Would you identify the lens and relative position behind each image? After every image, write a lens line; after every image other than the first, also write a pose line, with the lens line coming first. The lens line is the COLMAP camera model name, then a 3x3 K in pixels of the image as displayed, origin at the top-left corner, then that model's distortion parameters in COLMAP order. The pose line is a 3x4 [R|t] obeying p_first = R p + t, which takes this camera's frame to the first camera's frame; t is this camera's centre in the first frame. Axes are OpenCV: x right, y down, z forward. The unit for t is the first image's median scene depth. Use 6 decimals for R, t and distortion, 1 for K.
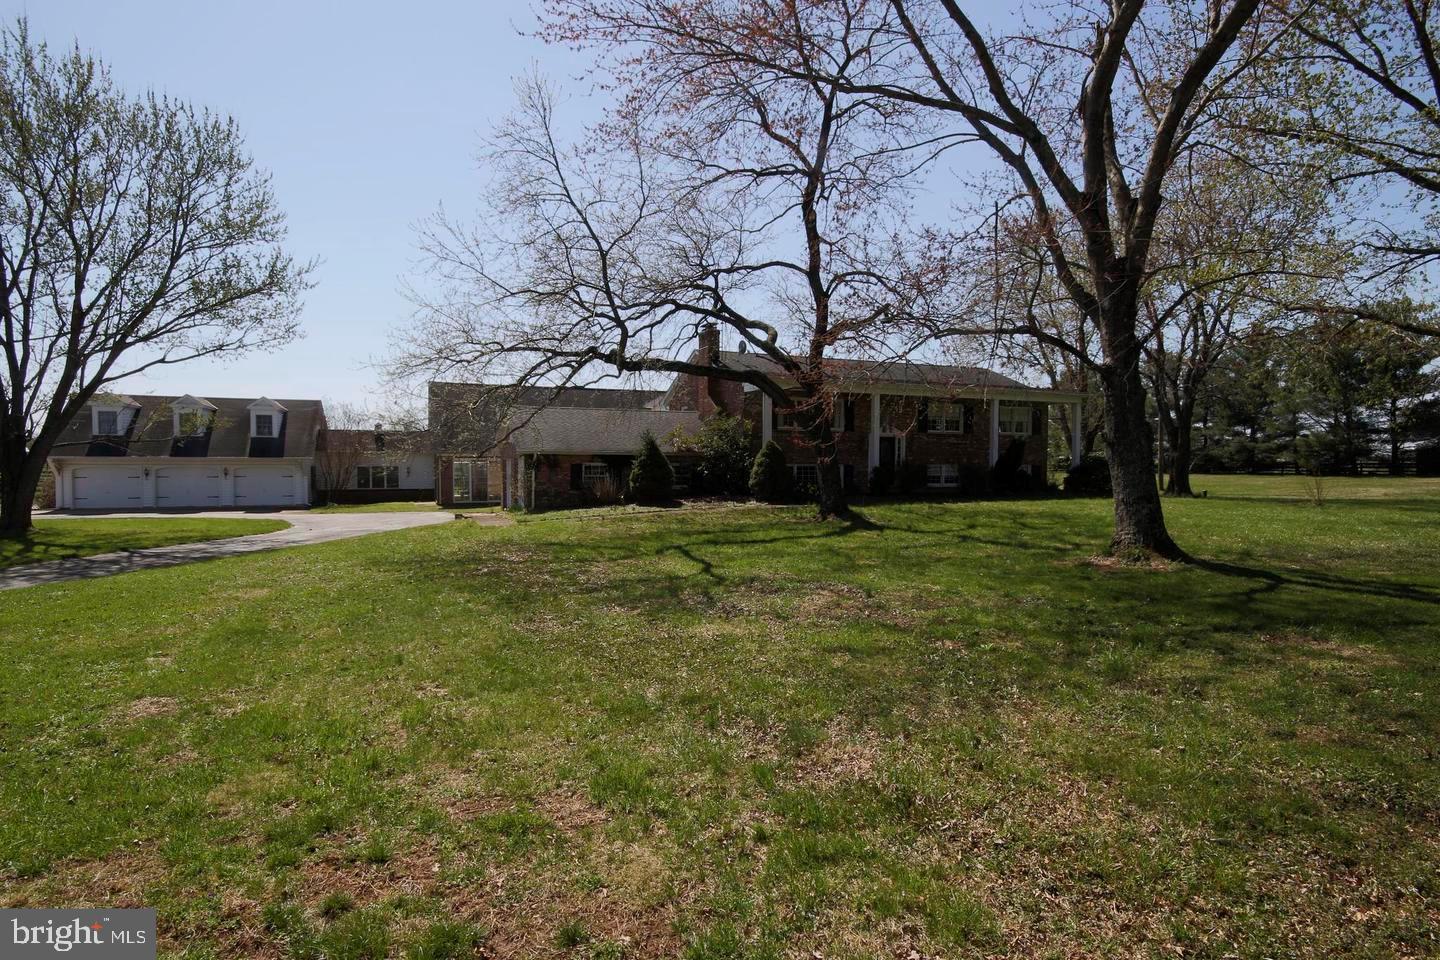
lens RADIAL K [[657.5, 0, 710.8], [0, 657.5, 483.3], [0, 0, 1]] dist [0.004244, -0.009643]
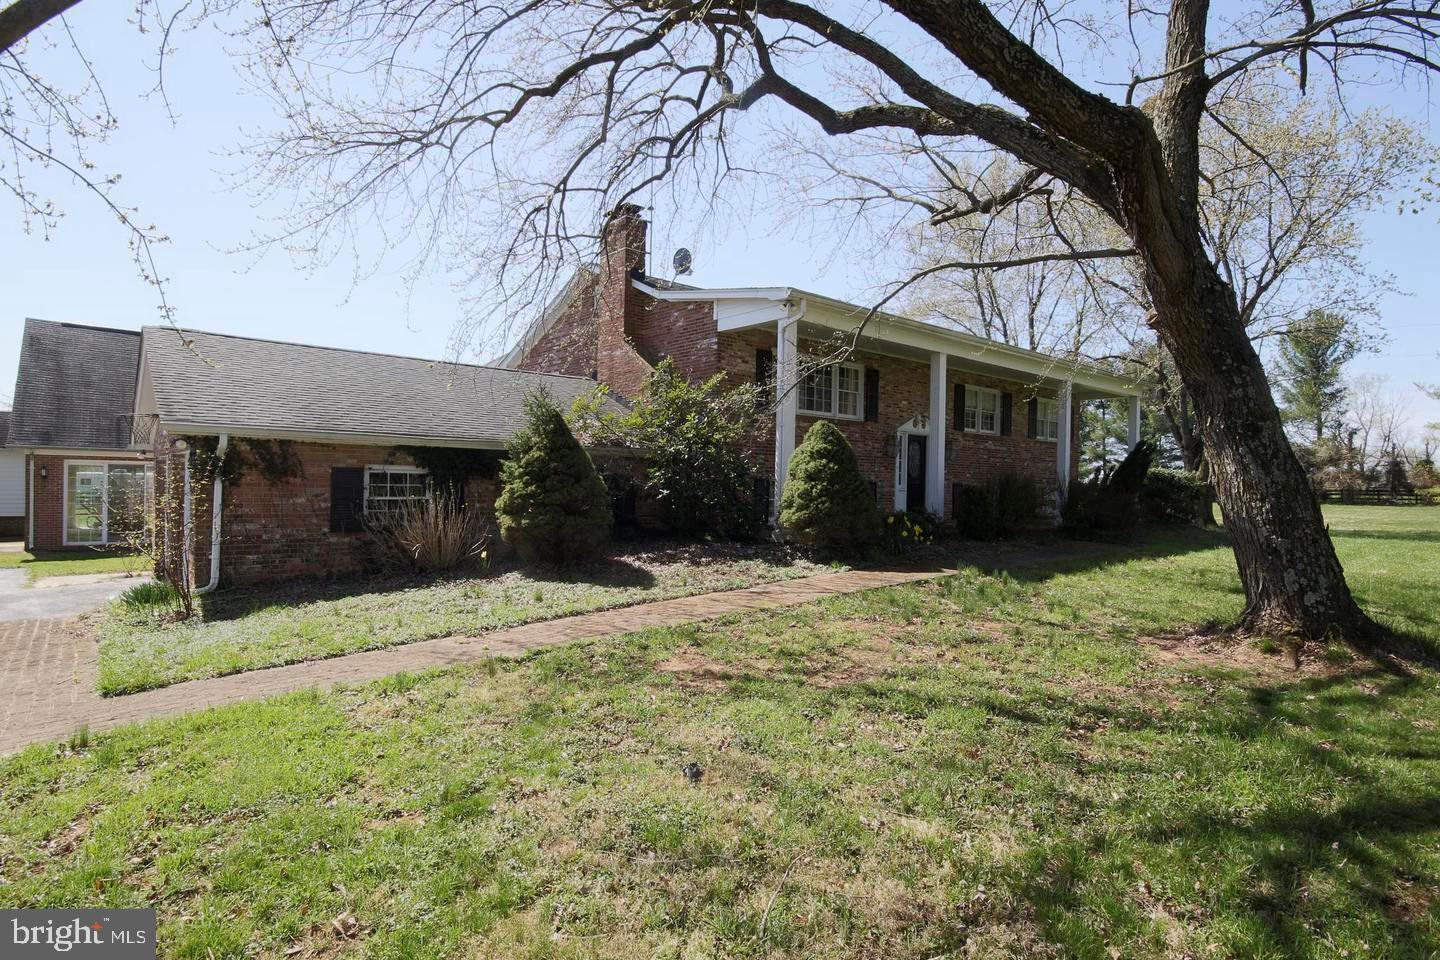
lens RADIAL K [[657.5, 0, 710.8], [0, 657.5, 483.3], [0, 0, 1]] dist [0.004244, -0.009643]
pose [[0.947079, 0.010810, 0.320820, -0.124117], [-0.002815, 0.999674, -0.025373, -0.010770], [-0.320990, 0.023127, 0.946800, 0.555641]]
